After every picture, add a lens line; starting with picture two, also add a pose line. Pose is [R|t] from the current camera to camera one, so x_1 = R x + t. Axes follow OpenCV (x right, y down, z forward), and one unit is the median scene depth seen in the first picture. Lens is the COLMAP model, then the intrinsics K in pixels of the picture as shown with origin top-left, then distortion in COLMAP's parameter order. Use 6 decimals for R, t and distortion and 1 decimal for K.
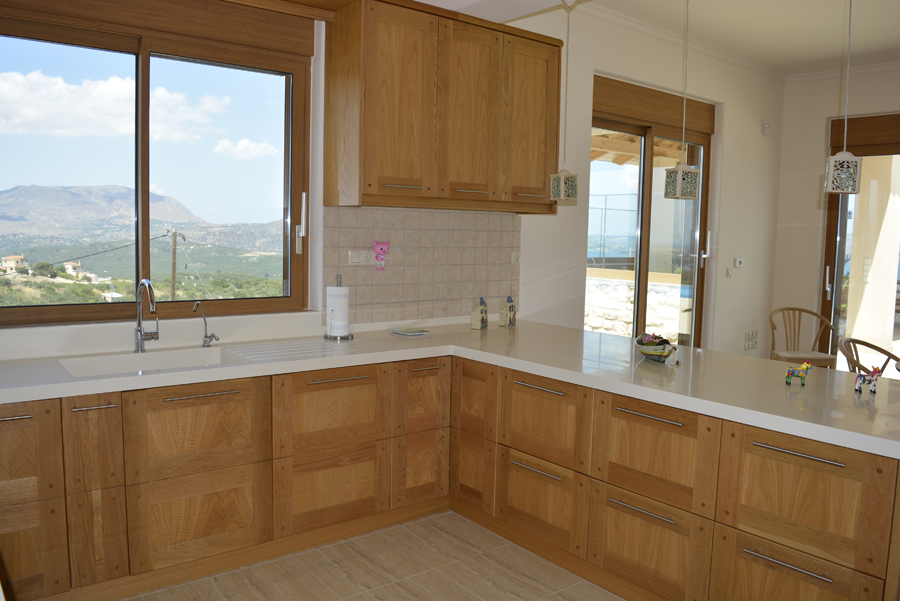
lens RADIAL K [[709.2, 0, 448.8], [0, 709.2, 295.9], [0, 0, 1]] dist [-0.081147, 0.003587]
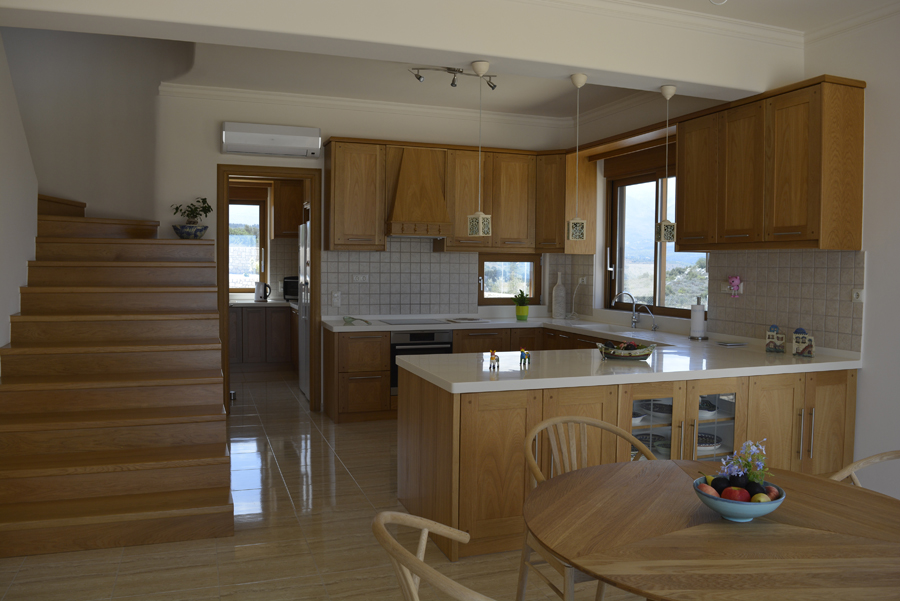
lens RADIAL K [[709.2, 0, 450.1], [0, 709.2, 302.5], [0, 0, 1]] dist [-0.081147, 0.003587]
pose [[-0.308899, 0.026287, -0.950732, 1.476522], [-0.103825, 0.992712, 0.061181, -0.056049], [0.945411, 0.117608, -0.303918, 0.969968]]
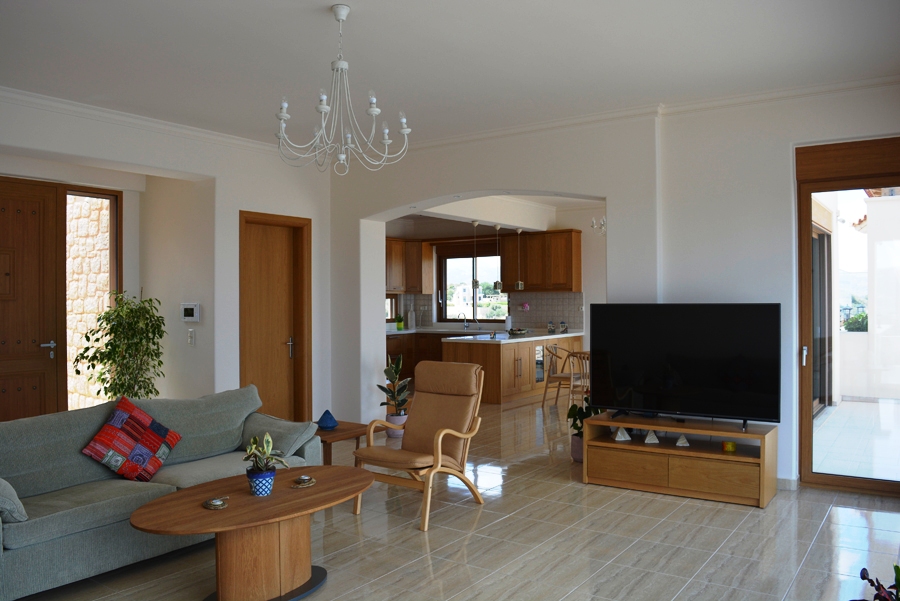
lens RADIAL K [[709.2, 0, 443.9], [0, 709.2, 300.3], [0, 0, 1]] dist [-0.081147, 0.003587]
pose [[0.289587, -0.028734, -0.956720, 3.137163], [-0.076353, 0.995670, -0.053015, 0.120104], [0.954101, 0.088401, 0.286139, -0.310312]]
